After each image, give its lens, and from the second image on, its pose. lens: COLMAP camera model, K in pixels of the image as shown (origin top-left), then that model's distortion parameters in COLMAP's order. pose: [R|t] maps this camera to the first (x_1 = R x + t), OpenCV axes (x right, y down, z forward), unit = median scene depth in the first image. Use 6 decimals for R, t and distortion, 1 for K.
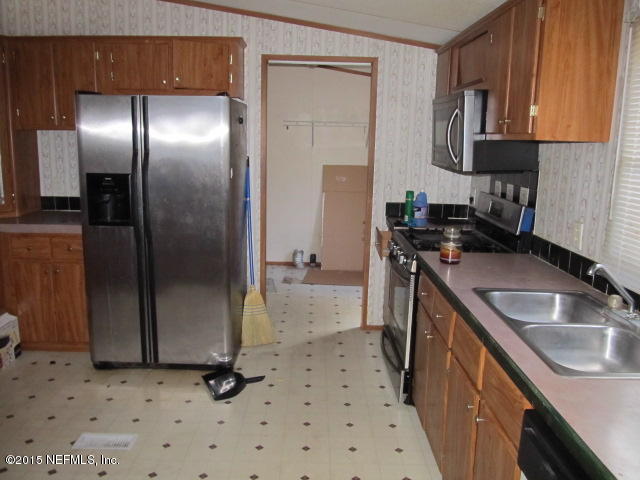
lens RADIAL K [[527.5, 0, 320.0], [0, 527.5, 240.0], [0, 0, 1]] dist [-0.053014, 0.022780]
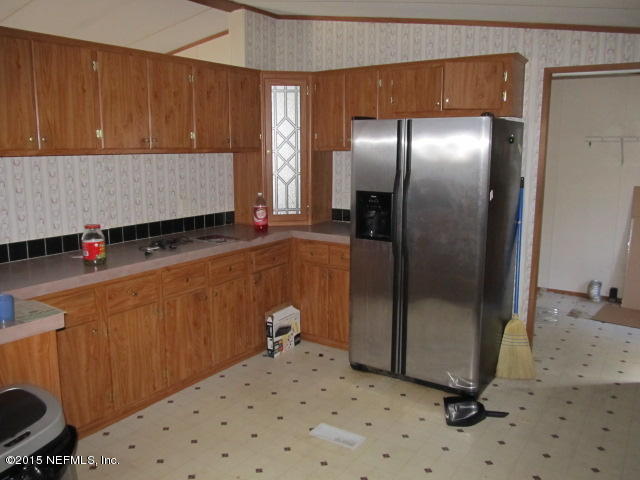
lens RADIAL K [[527.5, 0, 320.0], [0, 527.5, 240.0], [0, 0, 1]] dist [-0.053014, 0.022780]
pose [[0.829613, 0.077760, -0.552898, 0.100274], [-0.092013, 0.995756, 0.001980, -0.016867], [0.550705, 0.049231, 0.833247, 0.028805]]
